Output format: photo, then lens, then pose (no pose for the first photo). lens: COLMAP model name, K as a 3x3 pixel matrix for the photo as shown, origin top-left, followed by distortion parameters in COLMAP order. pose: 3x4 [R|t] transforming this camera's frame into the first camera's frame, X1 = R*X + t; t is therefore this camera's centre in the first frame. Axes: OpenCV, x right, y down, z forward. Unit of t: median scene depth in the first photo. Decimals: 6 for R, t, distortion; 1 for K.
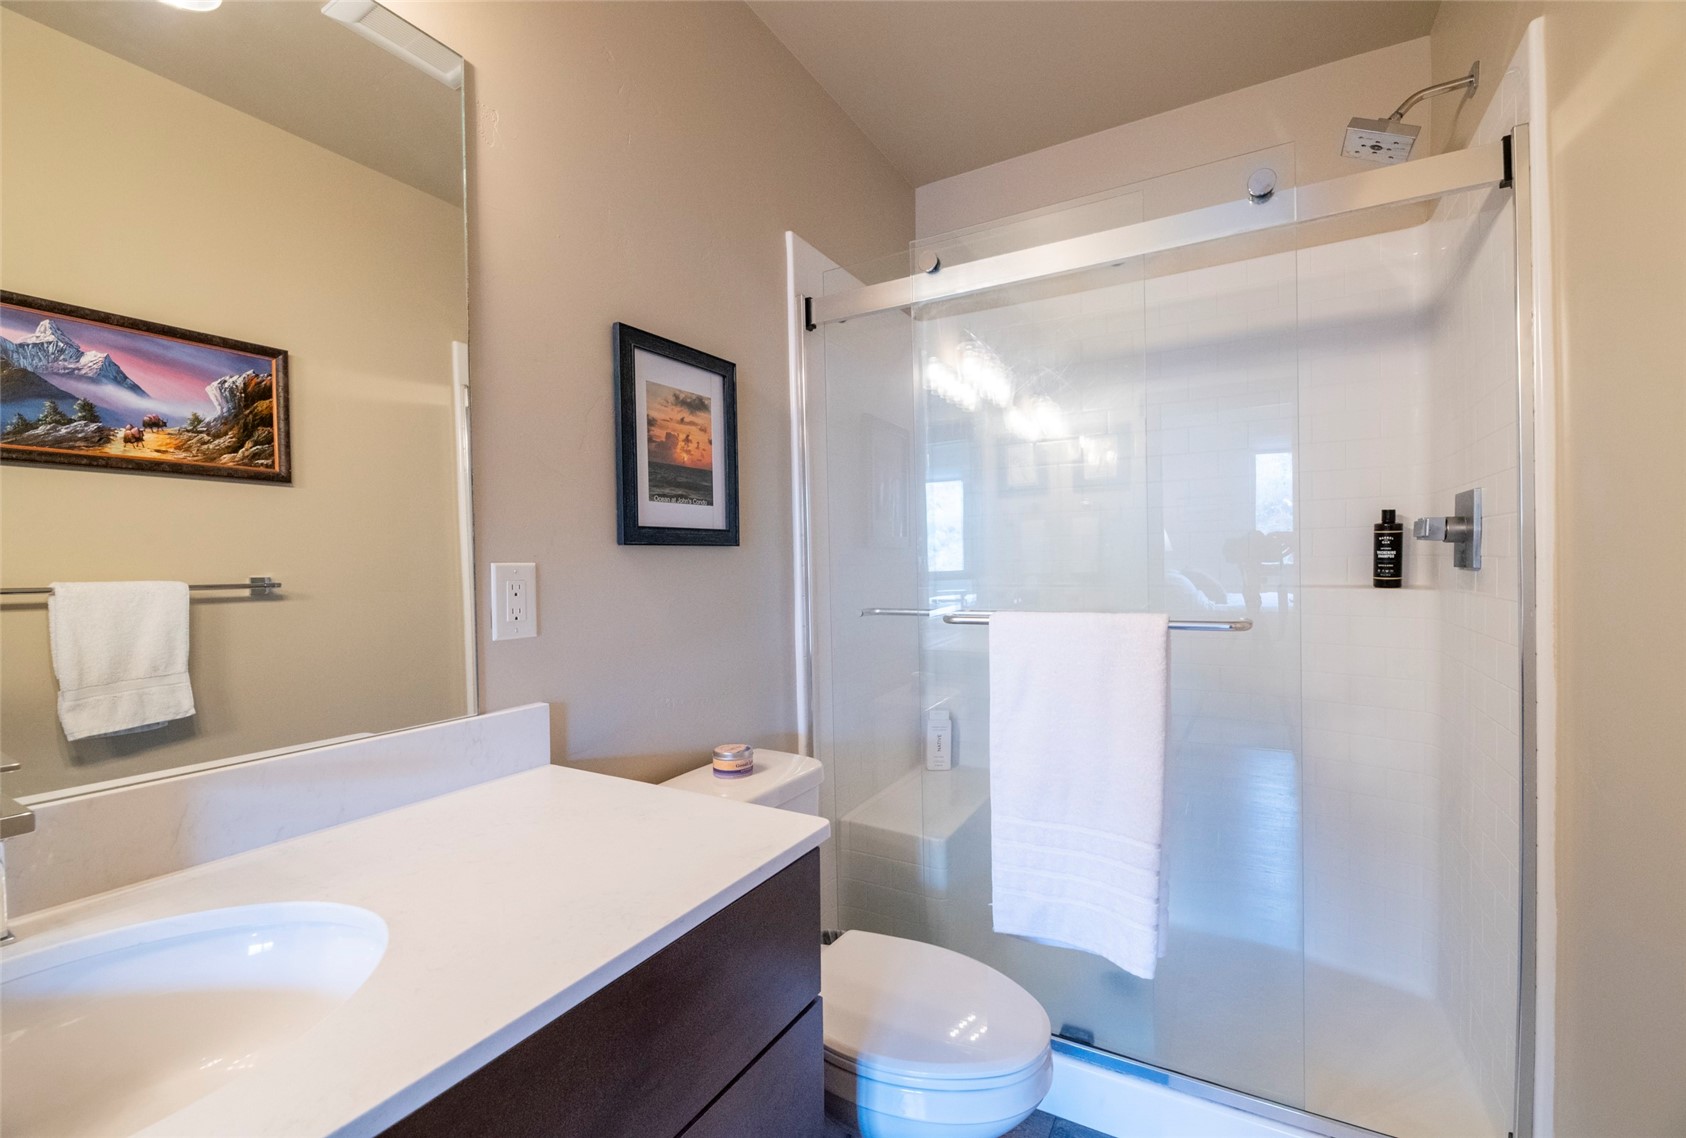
lens RADIAL K [[712.9, 0, 855.8], [0, 712.9, 572.7], [0, 0, 1]] dist [-0.001008, -0.003946]
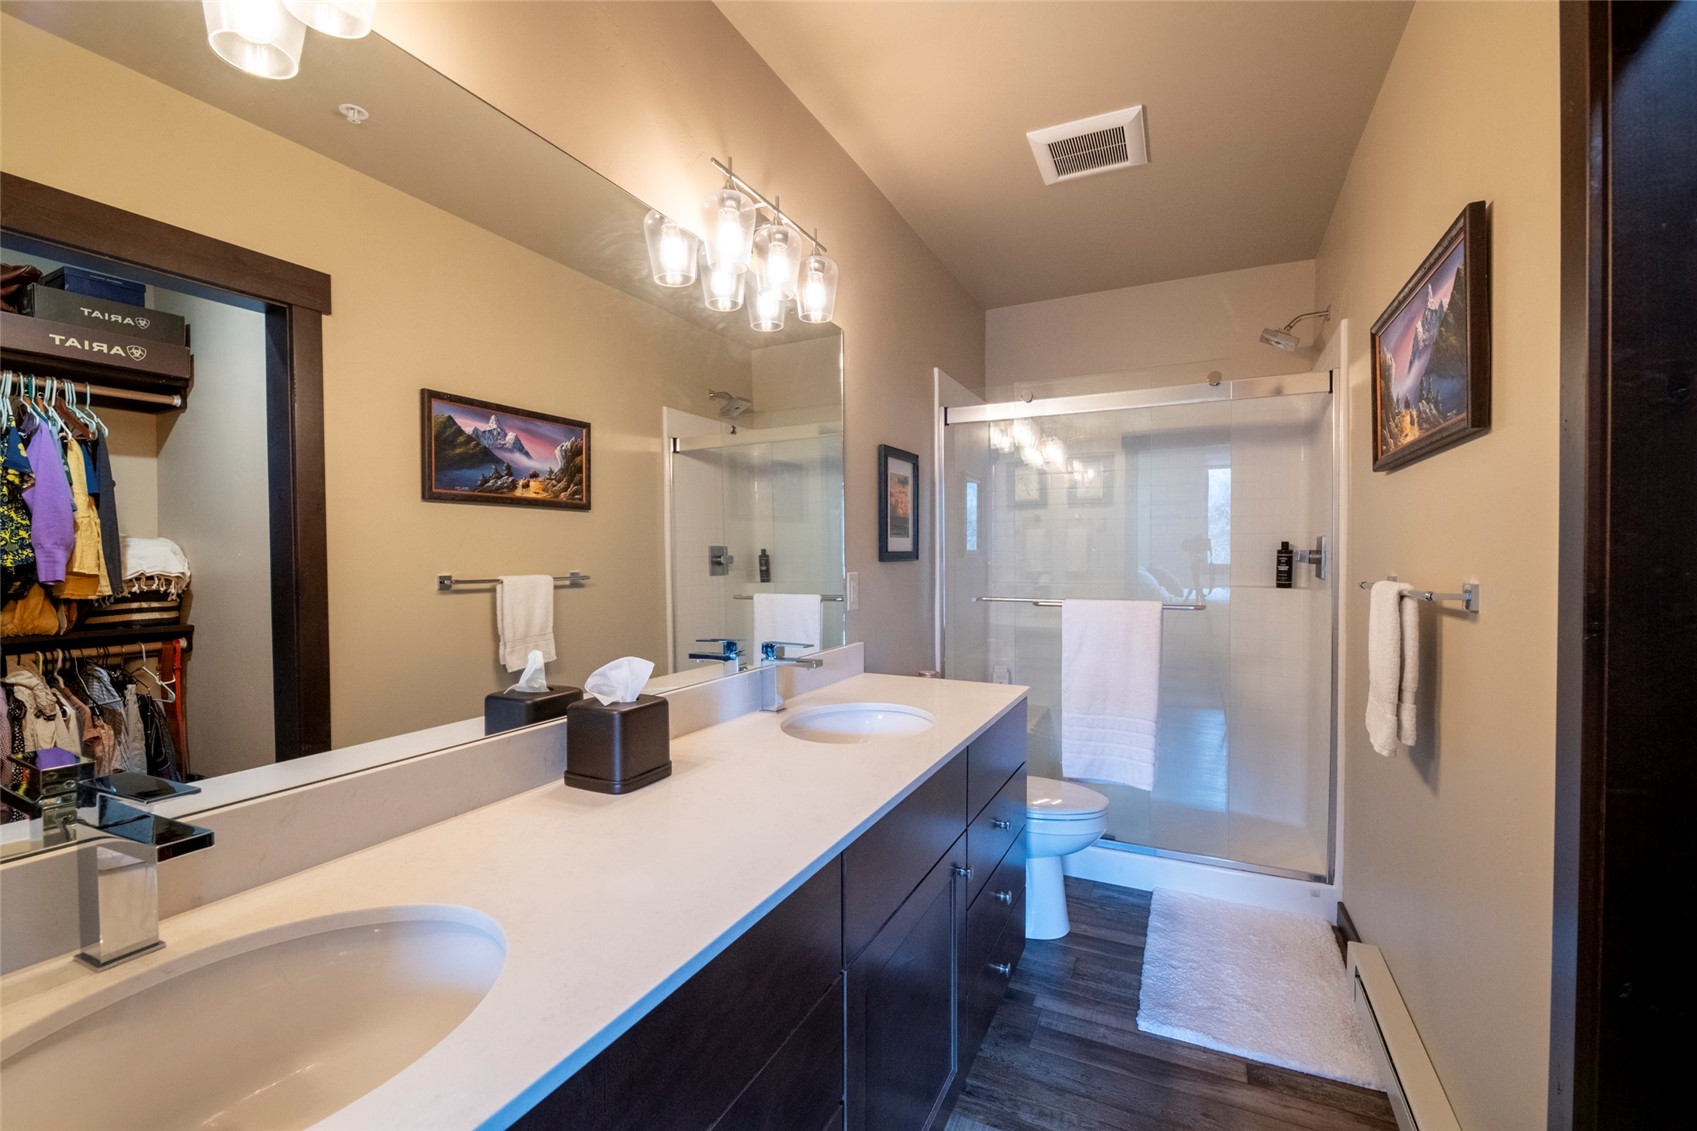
lens RADIAL K [[729.7, 0, 848.5], [0, 729.7, 565.5], [0, 0, 1]] dist [-0.000923, -0.001114]
pose [[0.998391, 0.013079, 0.055176, -0.388093], [-0.013425, 0.999892, 0.005915, -0.029439], [-0.055093, -0.006646, 0.998459, -0.686657]]
